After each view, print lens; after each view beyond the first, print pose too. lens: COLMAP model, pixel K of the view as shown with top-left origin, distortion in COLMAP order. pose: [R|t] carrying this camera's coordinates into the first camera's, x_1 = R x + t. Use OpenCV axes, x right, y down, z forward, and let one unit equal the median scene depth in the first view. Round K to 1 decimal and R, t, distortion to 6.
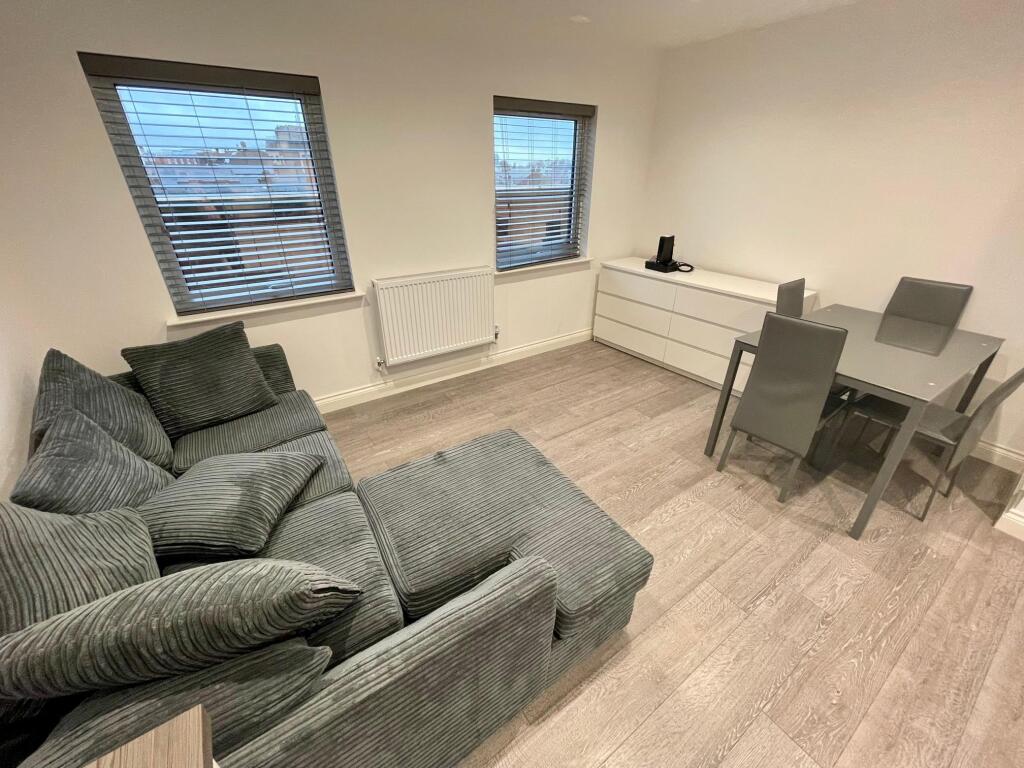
lens RADIAL K [[415.3, 0, 509.7], [0, 415.3, 384.6], [0, 0, 1]] dist [-0.000742, -0.000081]
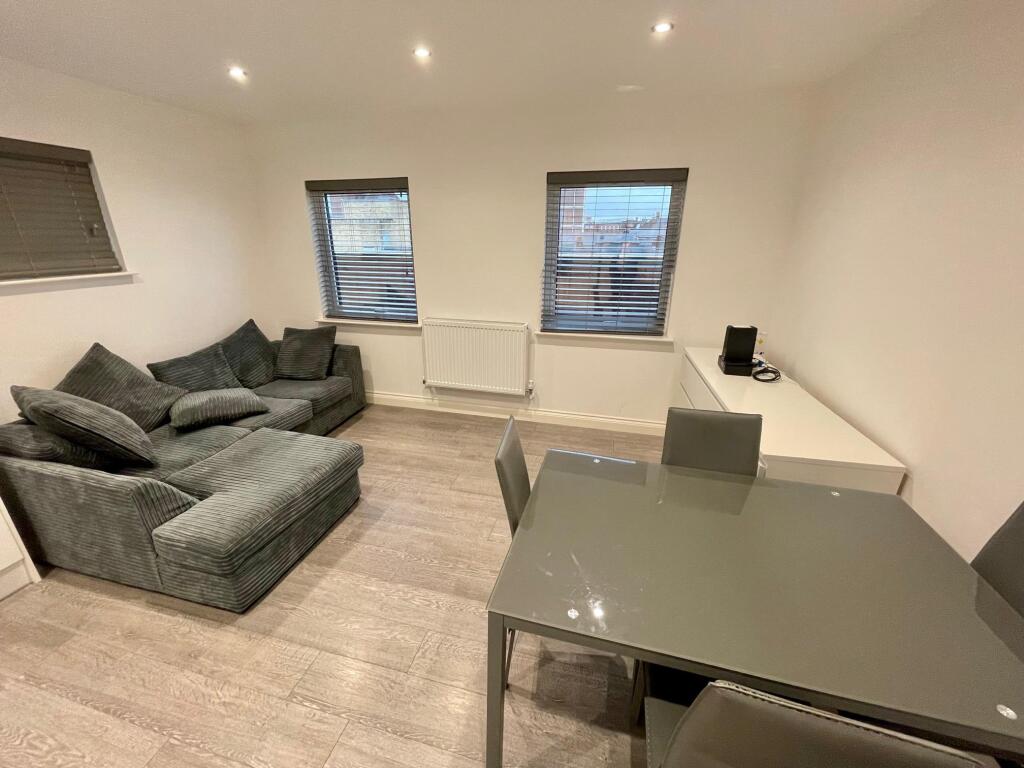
lens RADIAL K [[415.3, 0, 511.3], [0, 415.3, 383.6], [0, 0, 1]] dist [-0.000742, -0.000081]
pose [[0.654405, 0.258259, -0.710673, 0.723253], [-0.348339, 0.937159, 0.019805, -0.154514], [0.671129, 0.234595, 0.703244, 0.276069]]
